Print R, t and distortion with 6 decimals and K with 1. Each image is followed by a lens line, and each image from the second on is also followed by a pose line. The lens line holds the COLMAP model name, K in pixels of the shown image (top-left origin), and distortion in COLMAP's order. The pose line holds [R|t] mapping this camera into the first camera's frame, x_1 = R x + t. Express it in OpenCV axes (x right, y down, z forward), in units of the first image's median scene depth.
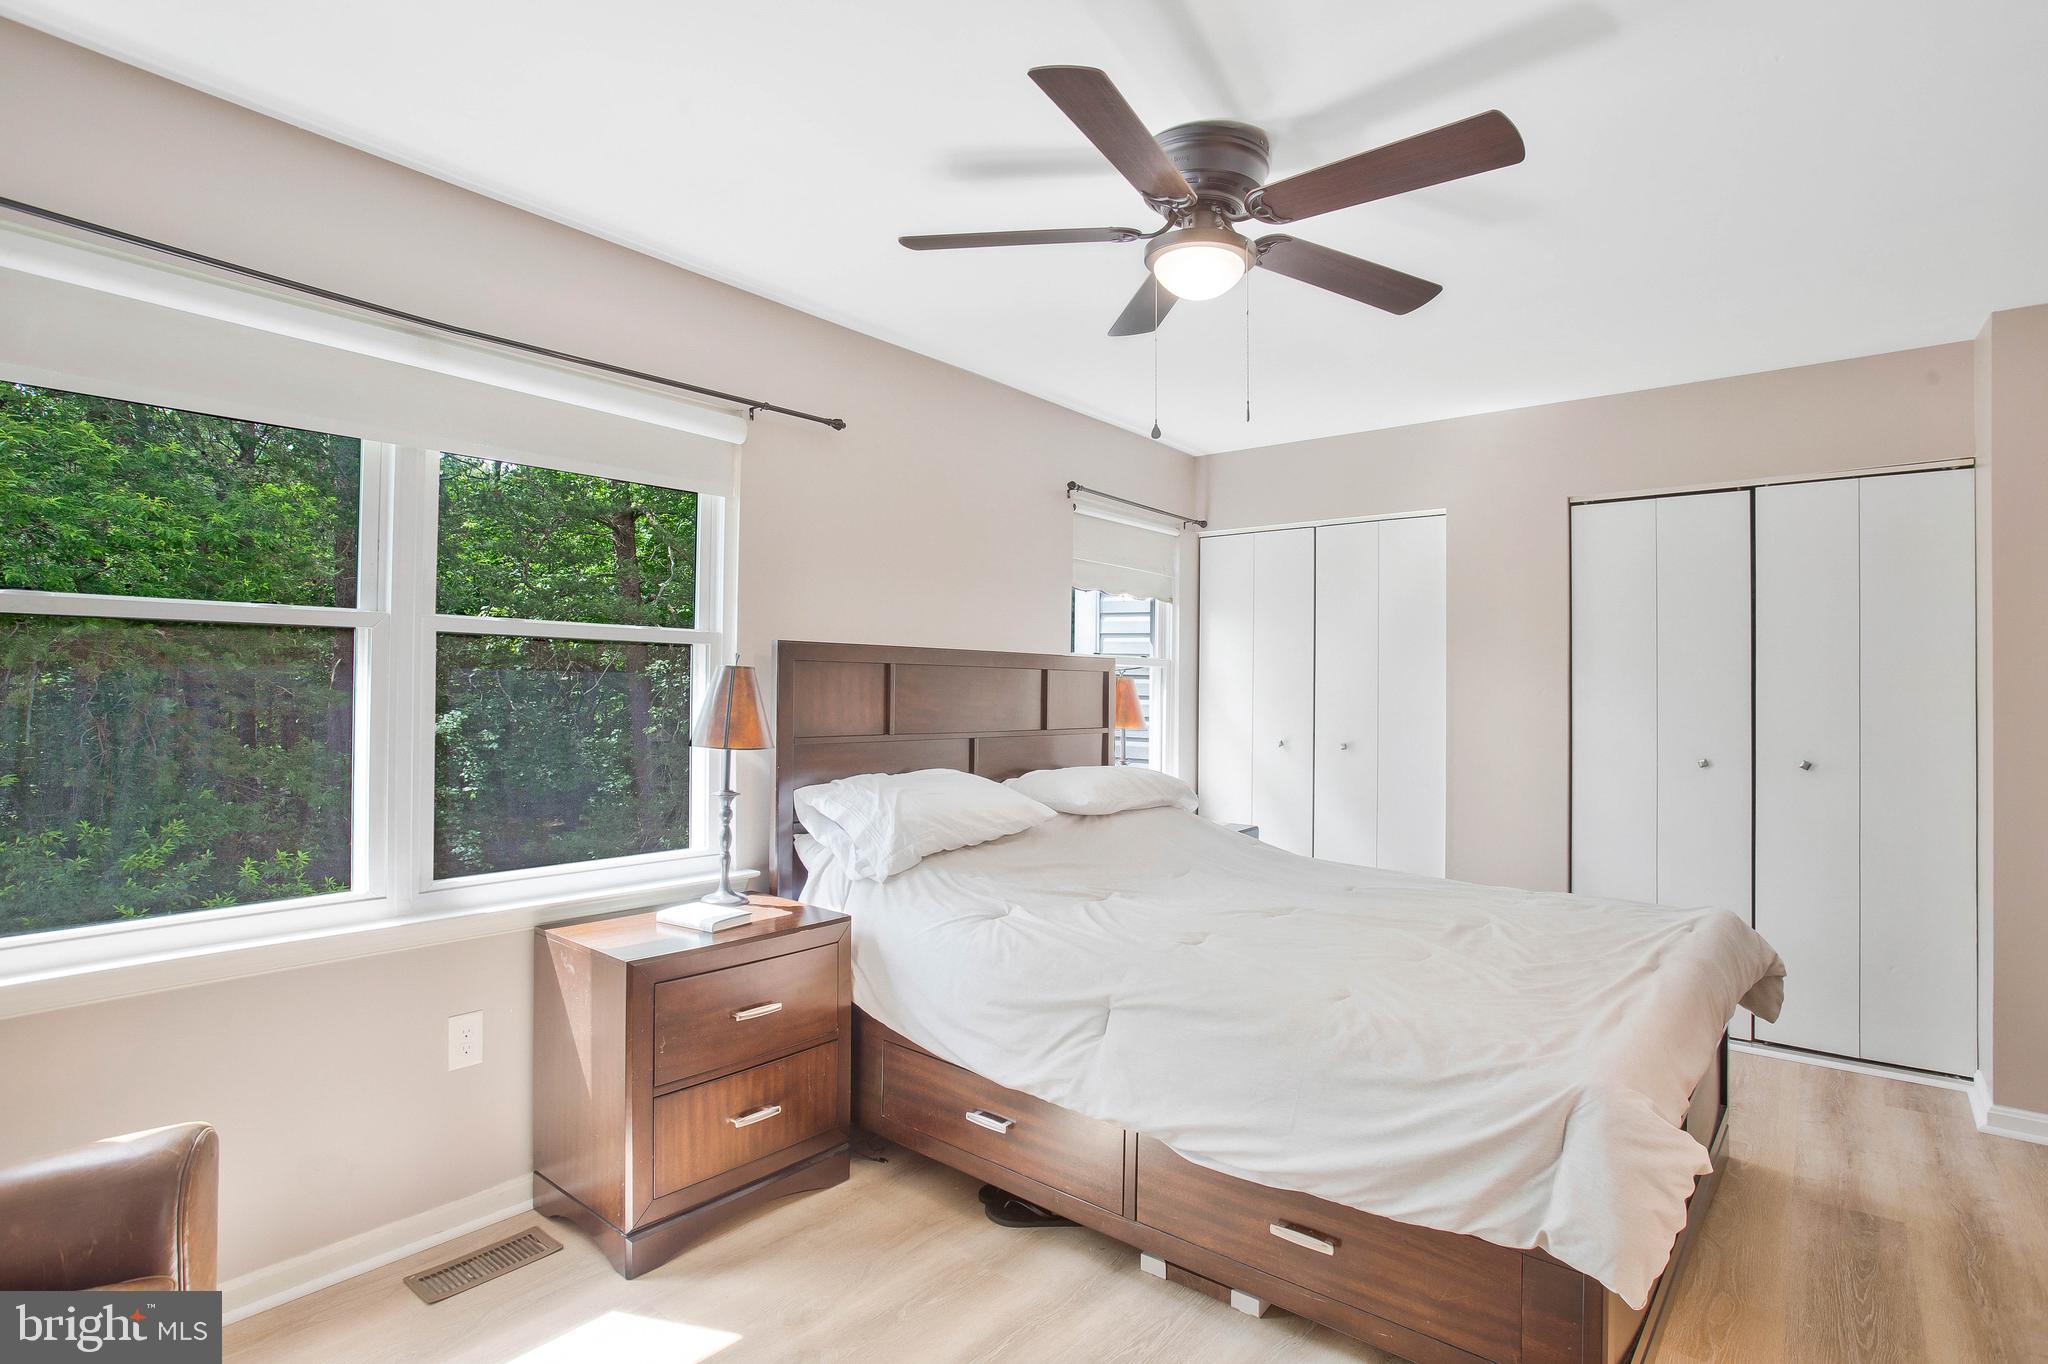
lens RADIAL K [[1025.0, 0, 1024.9], [0, 1025.0, 667.8], [0, 0, 1]] dist [-0.026885, 0.001955]
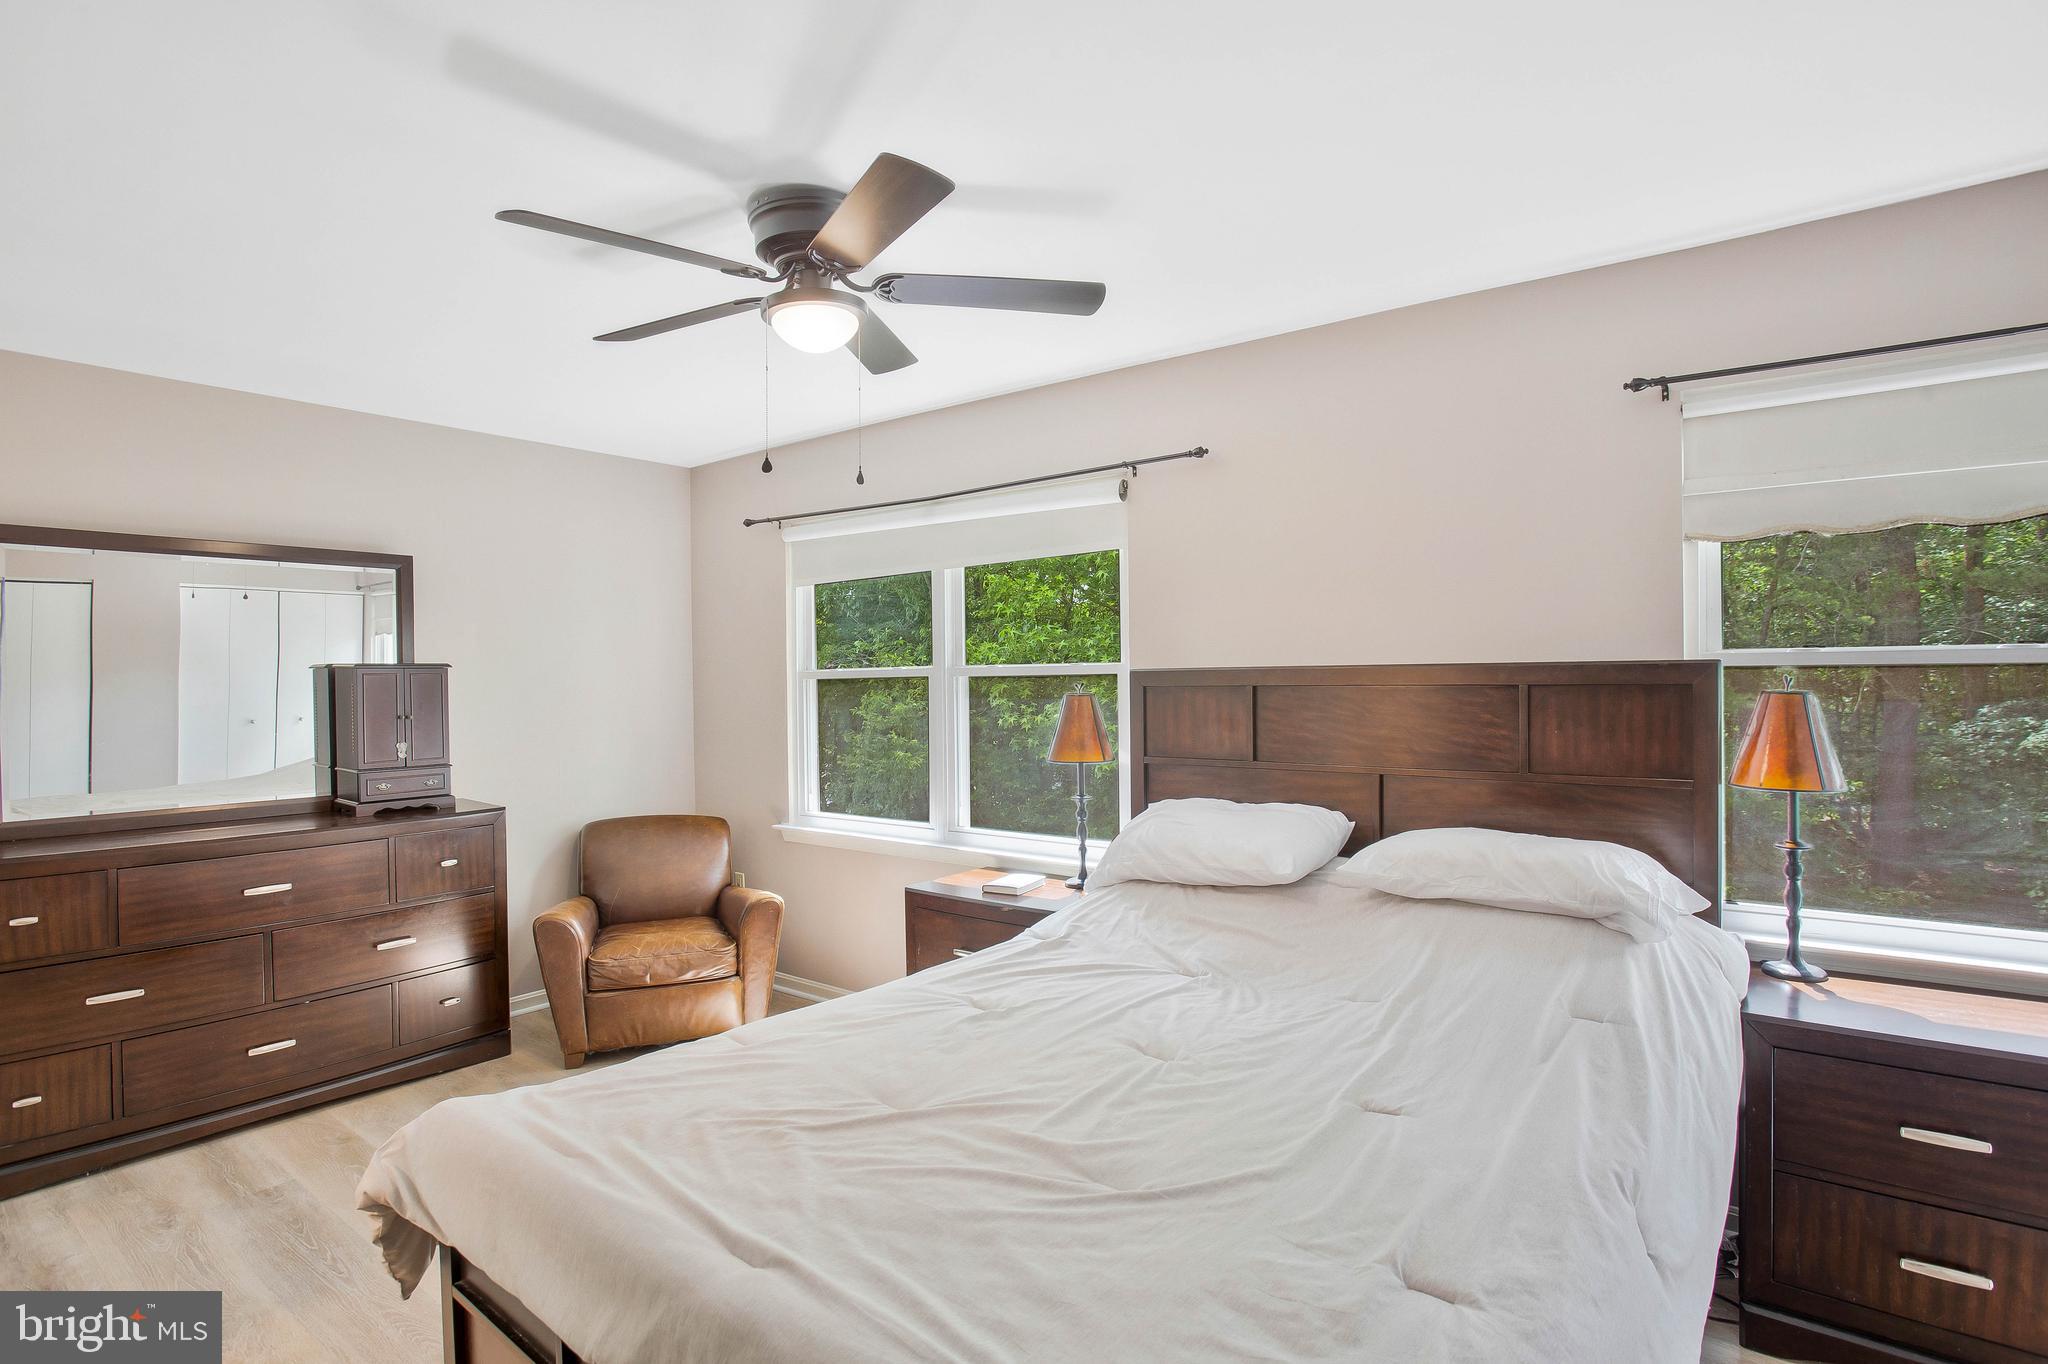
lens RADIAL K [[1016.1, 0, 1051.2], [0, 1016.1, 710.0], [0, 0, 1]] dist [-0.000269, 0.000626]
pose [[0.035865, -0.010043, -0.999306, 0.888441], [0.001888, 0.999948, -0.009982, 0.029384], [0.999355, -0.001529, 0.035882, 0.890077]]
